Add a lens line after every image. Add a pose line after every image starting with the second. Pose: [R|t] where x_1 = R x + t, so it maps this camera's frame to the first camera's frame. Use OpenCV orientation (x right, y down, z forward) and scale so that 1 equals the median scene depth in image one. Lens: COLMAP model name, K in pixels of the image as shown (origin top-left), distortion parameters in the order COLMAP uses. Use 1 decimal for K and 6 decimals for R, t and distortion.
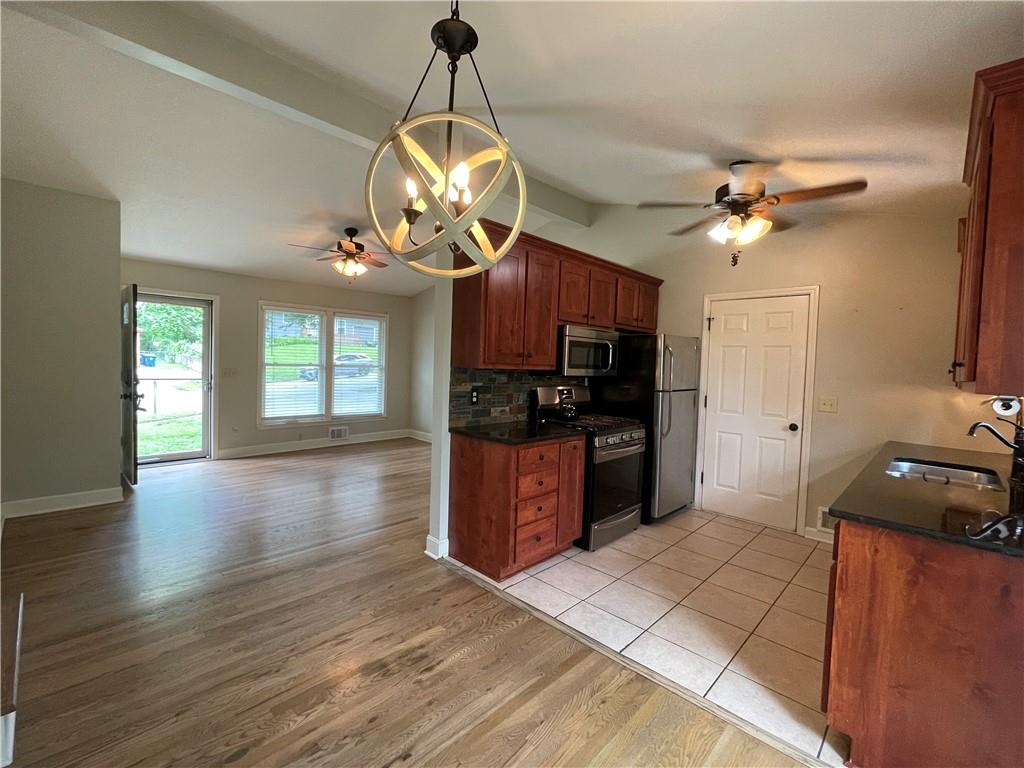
lens RADIAL K [[449.7, 0, 511.6], [0, 449.7, 380.0], [0, 0, 1]] dist [-0.004026, 0.002925]
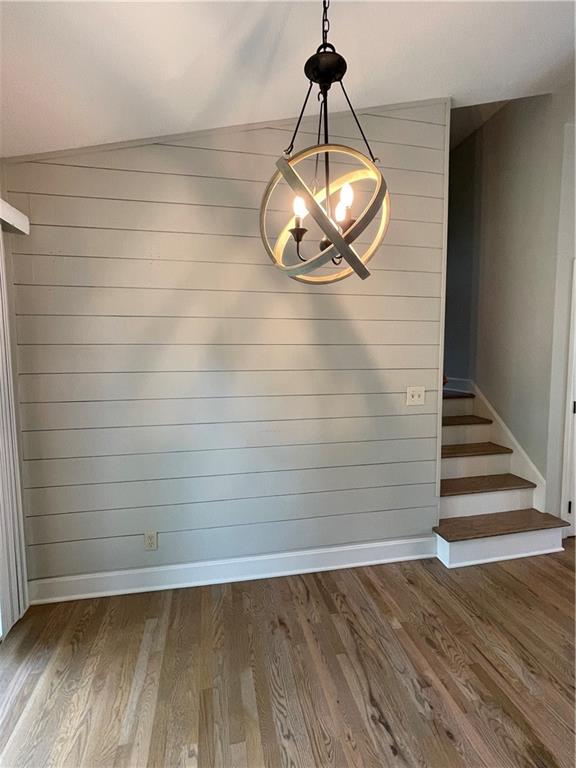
lens RADIAL K [[378.9, 0, 289.2], [0, 378.9, 382.3], [0, 0, 1]] dist [-0.005948, 0.003673]
pose [[-0.556581, 0.037388, -0.829951, 0.243944], [-0.049770, 0.995692, 0.078231, -0.019850], [0.829301, 0.084848, -0.552323, 0.507221]]
